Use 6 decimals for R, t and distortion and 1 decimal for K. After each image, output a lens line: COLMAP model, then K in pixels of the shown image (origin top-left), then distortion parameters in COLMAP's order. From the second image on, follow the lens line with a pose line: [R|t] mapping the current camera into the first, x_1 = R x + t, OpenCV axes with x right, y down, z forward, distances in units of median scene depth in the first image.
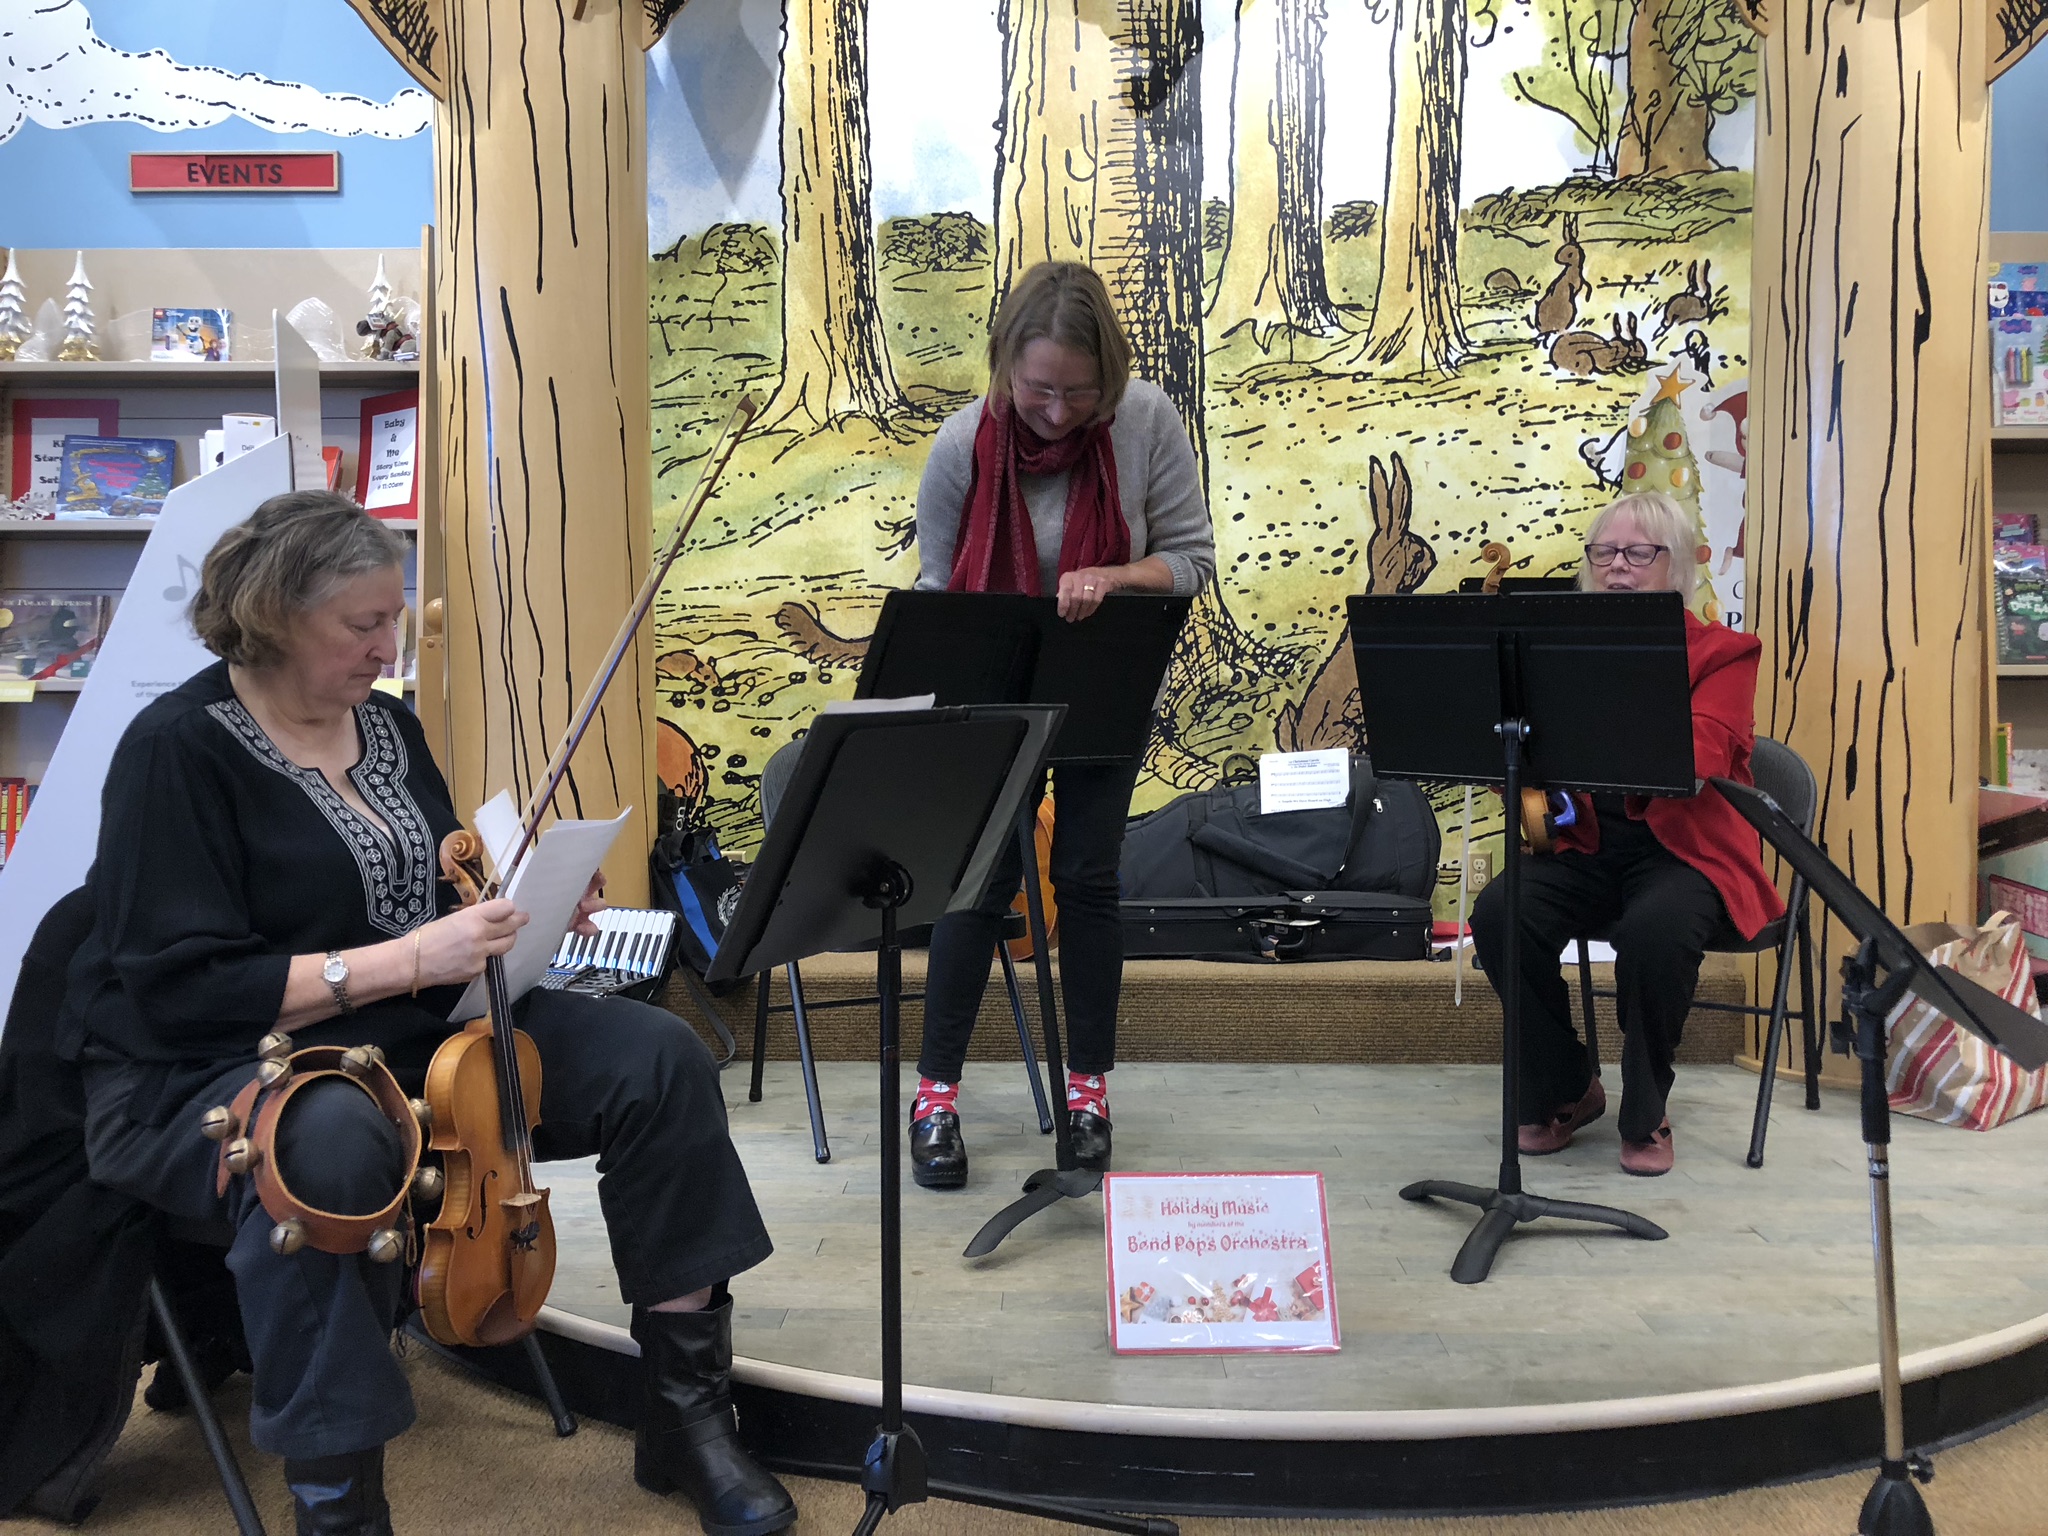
lens RADIAL K [[1674.4, 0, 1015.5], [0, 1674.4, 757.4], [0, 0, 1]] dist [-0.032362, 0.052268]
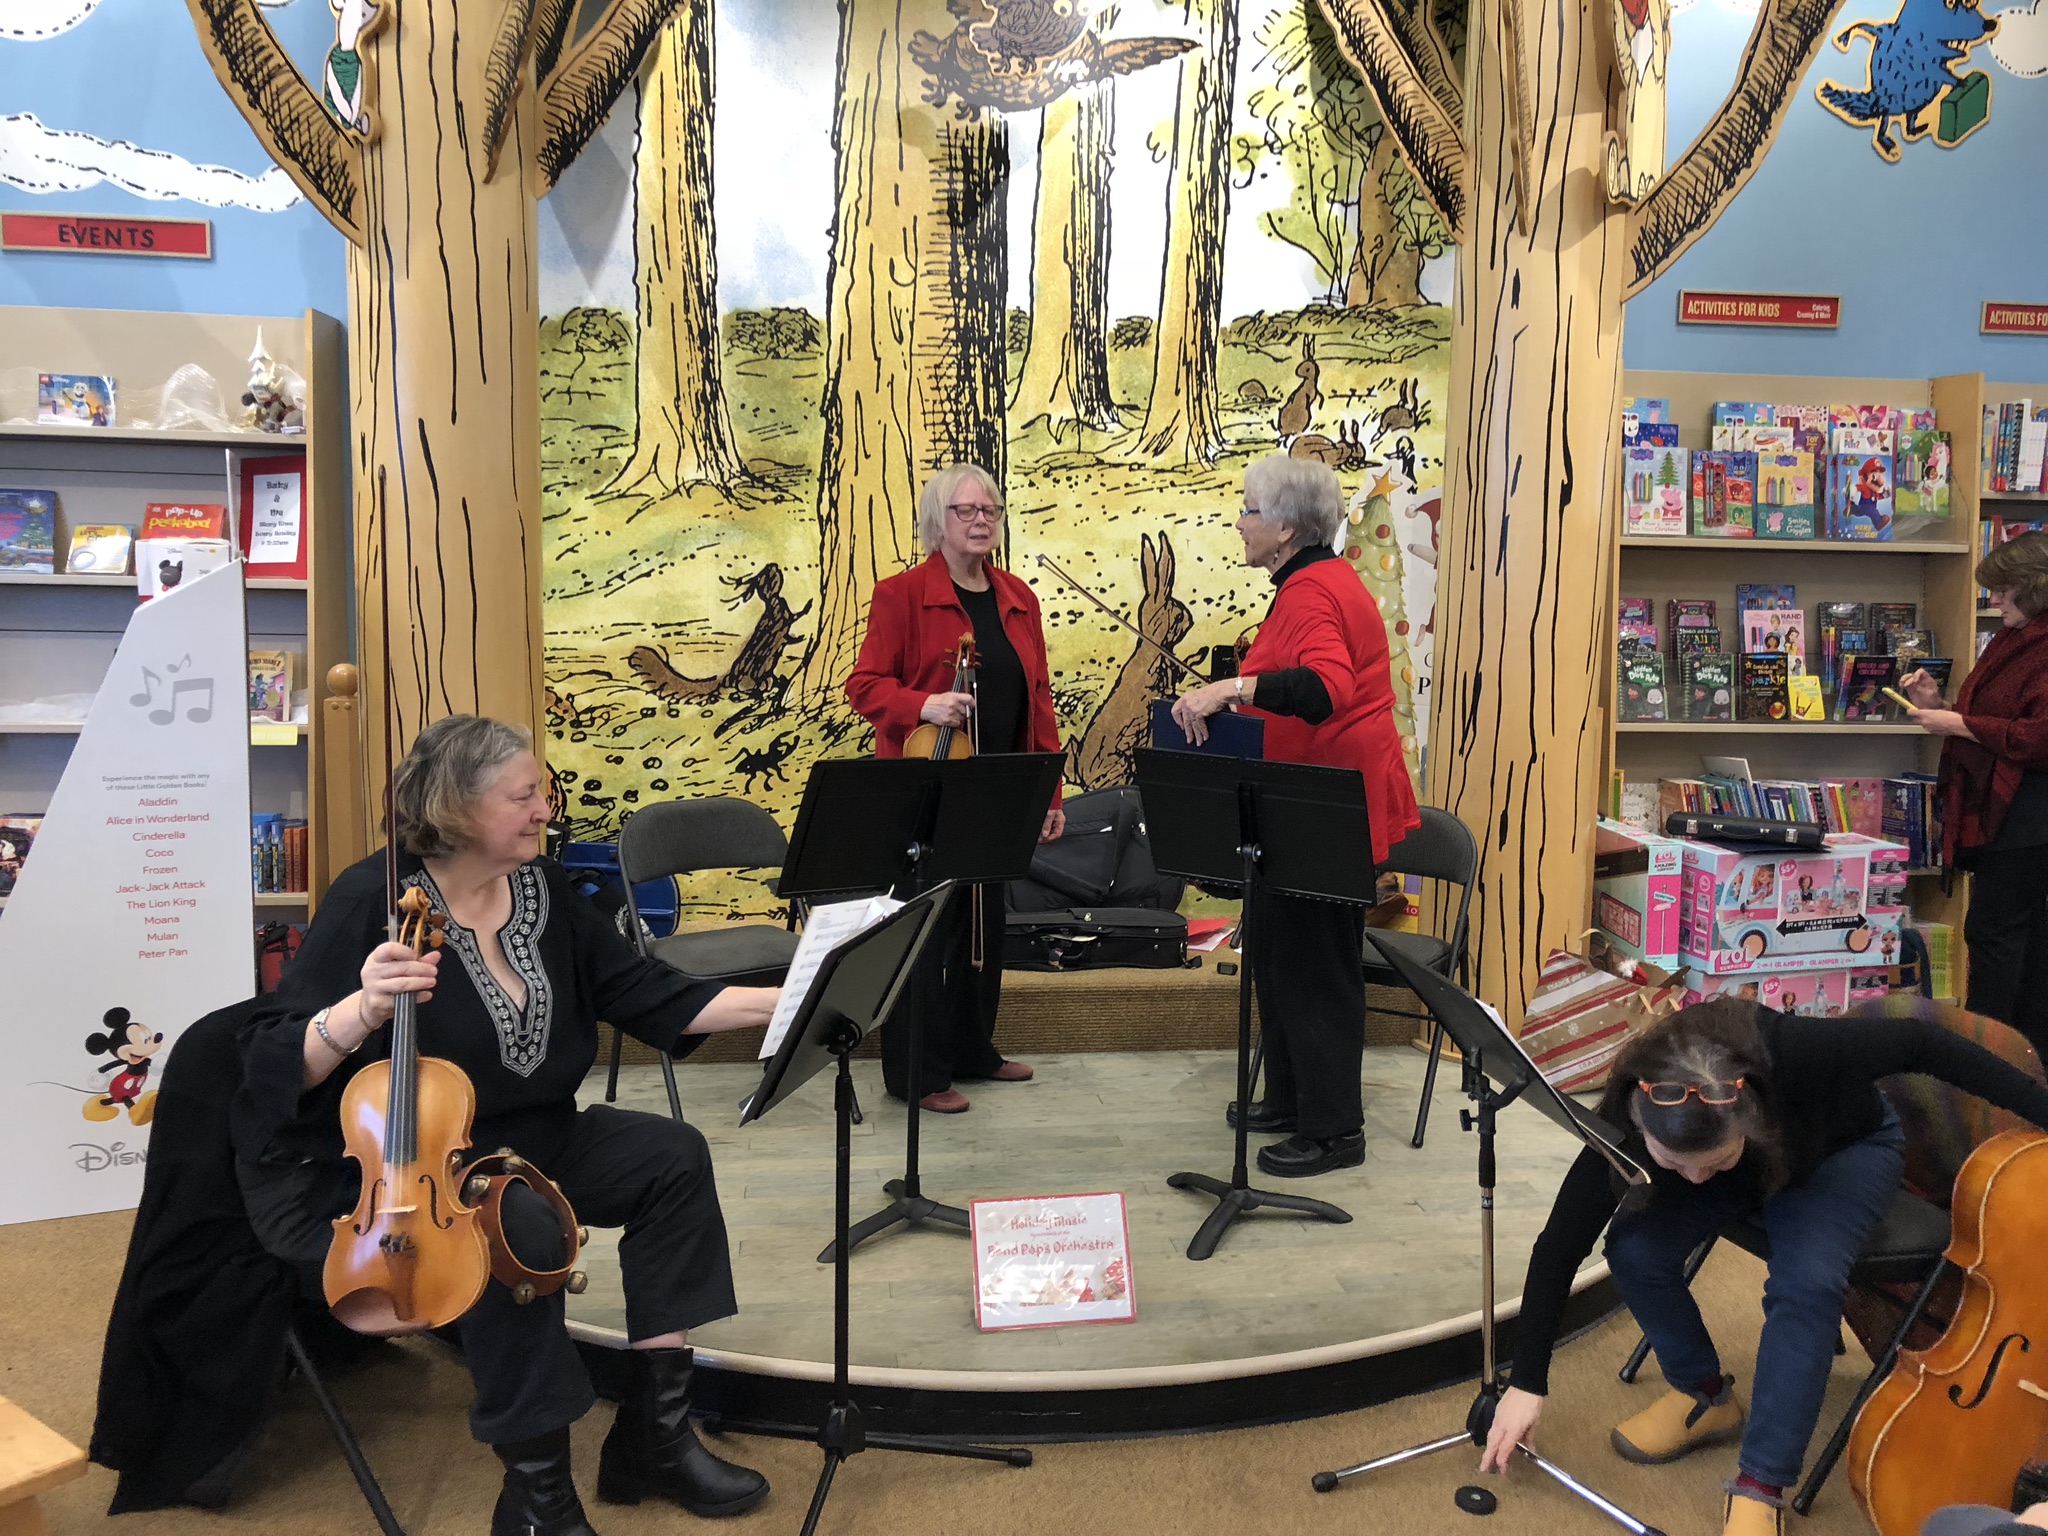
lens RADIAL K [[1666.6, 0, 1036.6], [0, 1666.6, 748.0], [0, 0, 1]] dist [0.002278, -0.000808]
pose [[0.985069, 0.001736, 0.172153, -0.067906], [-0.015517, 0.996774, 0.078742, -0.120087], [-0.171461, -0.080237, 0.981918, -0.173804]]
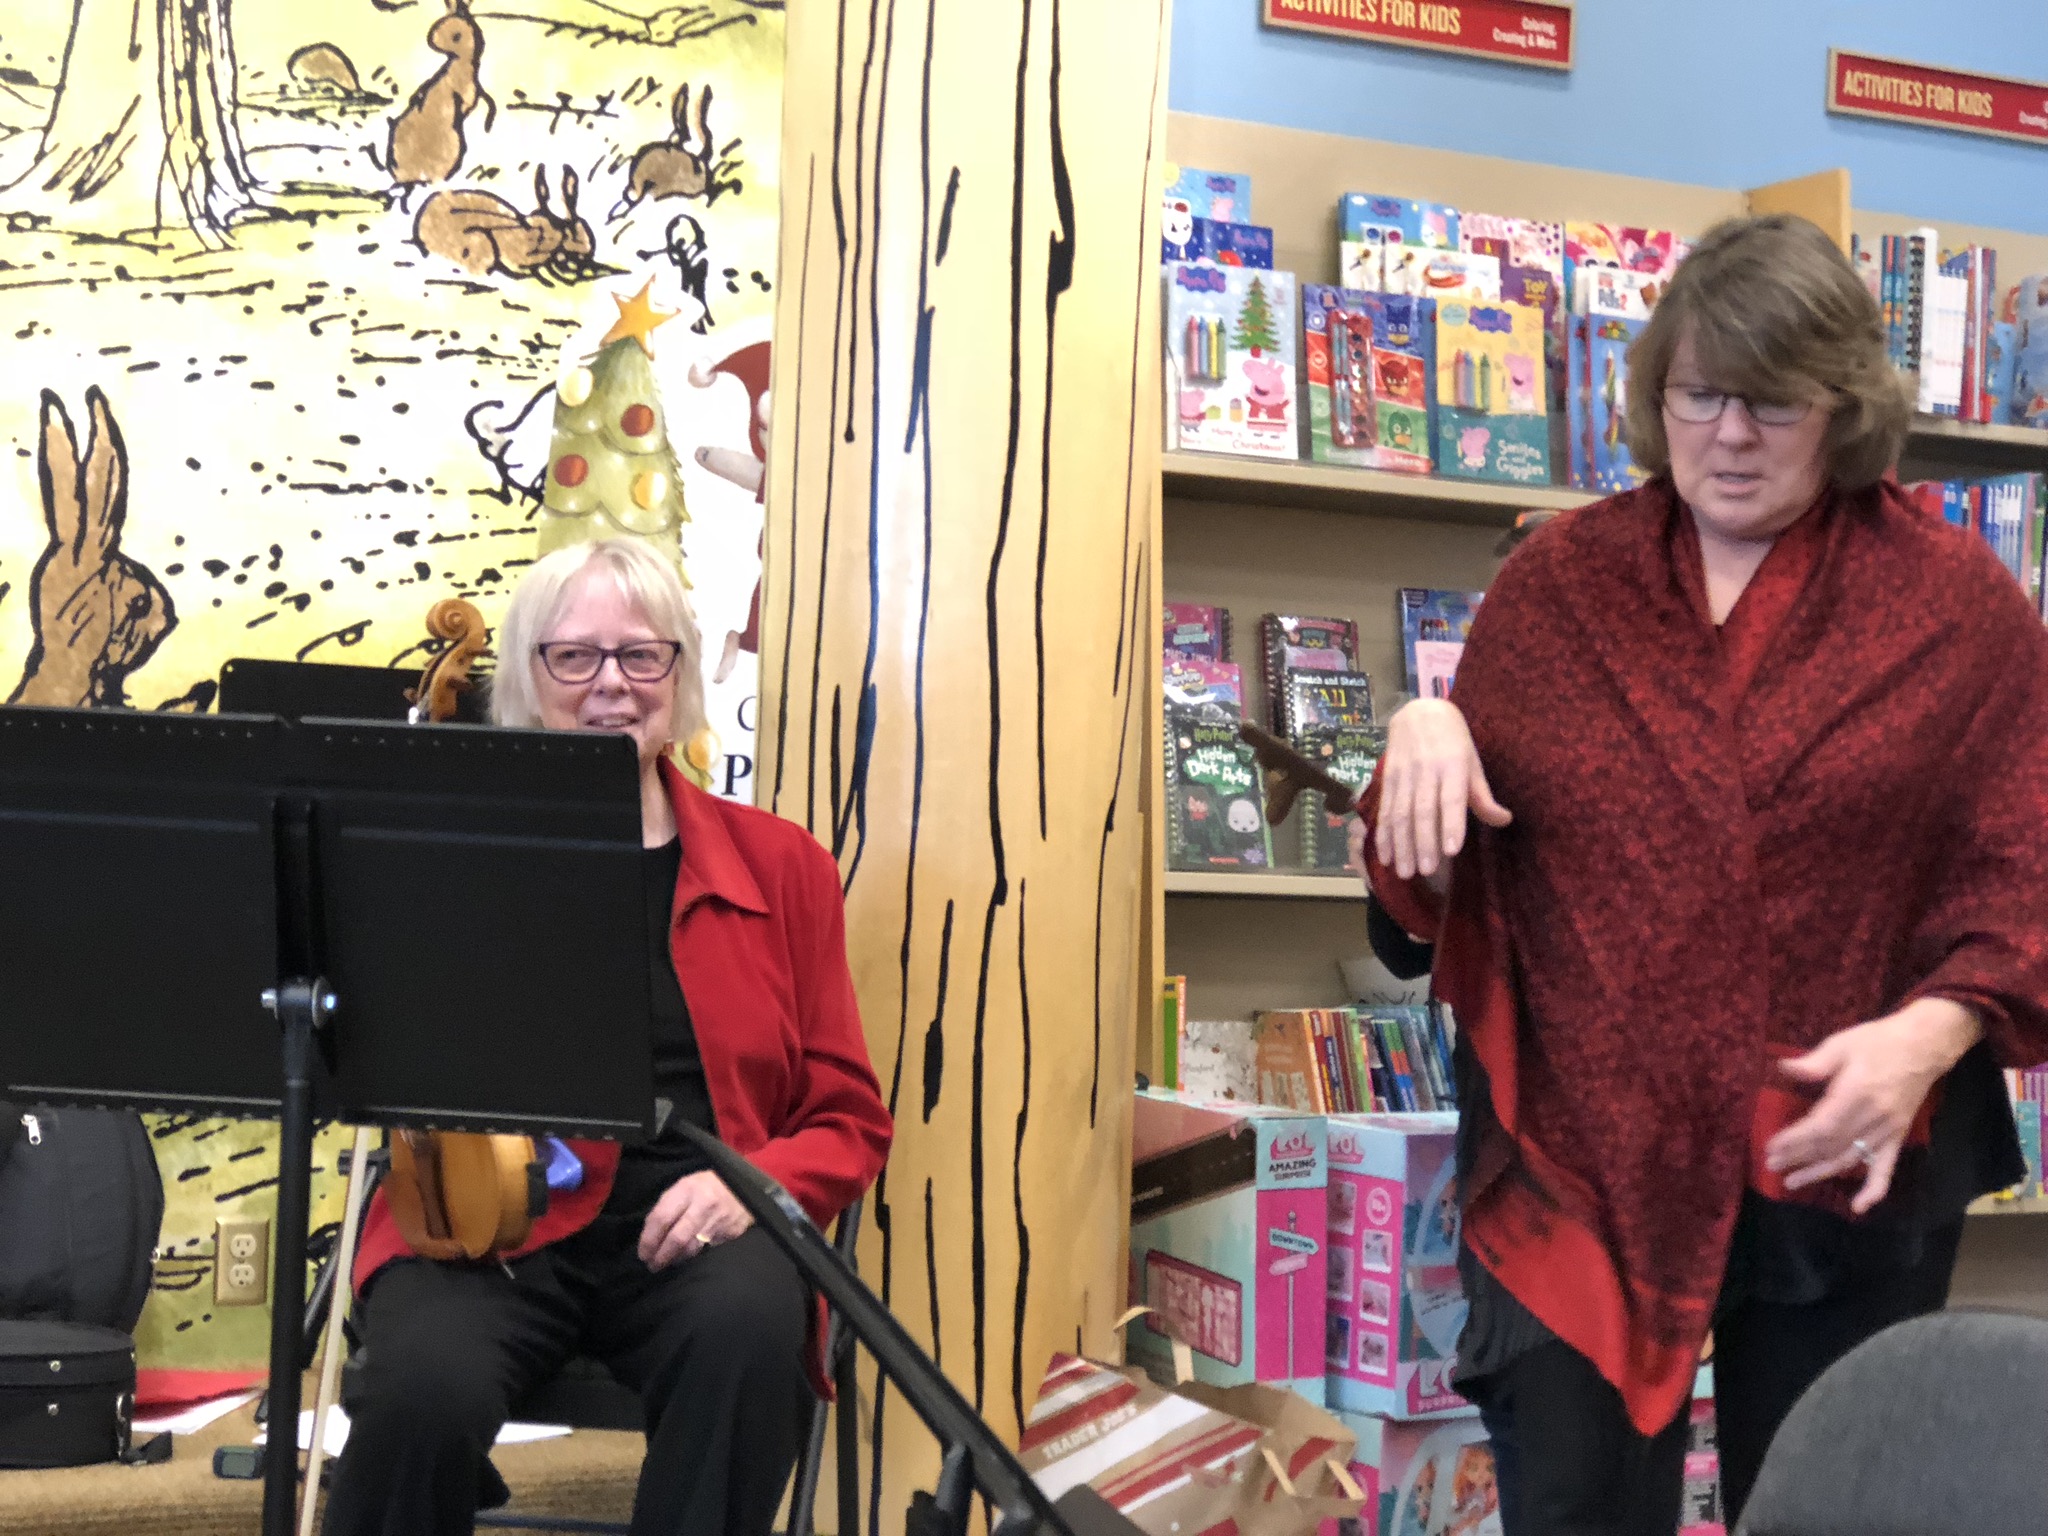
lens RADIAL K [[3288.7, 0, 1027.3], [0, 3288.7, 848.1], [0, 0, 1]] dist [0.051748, 0.058730]
pose [[0.880401, 0.035188, 0.472923, 0.017134], [-0.016264, 0.998897, -0.044046, -0.011940], [-0.473952, 0.031086, 0.880002, 0.035429]]
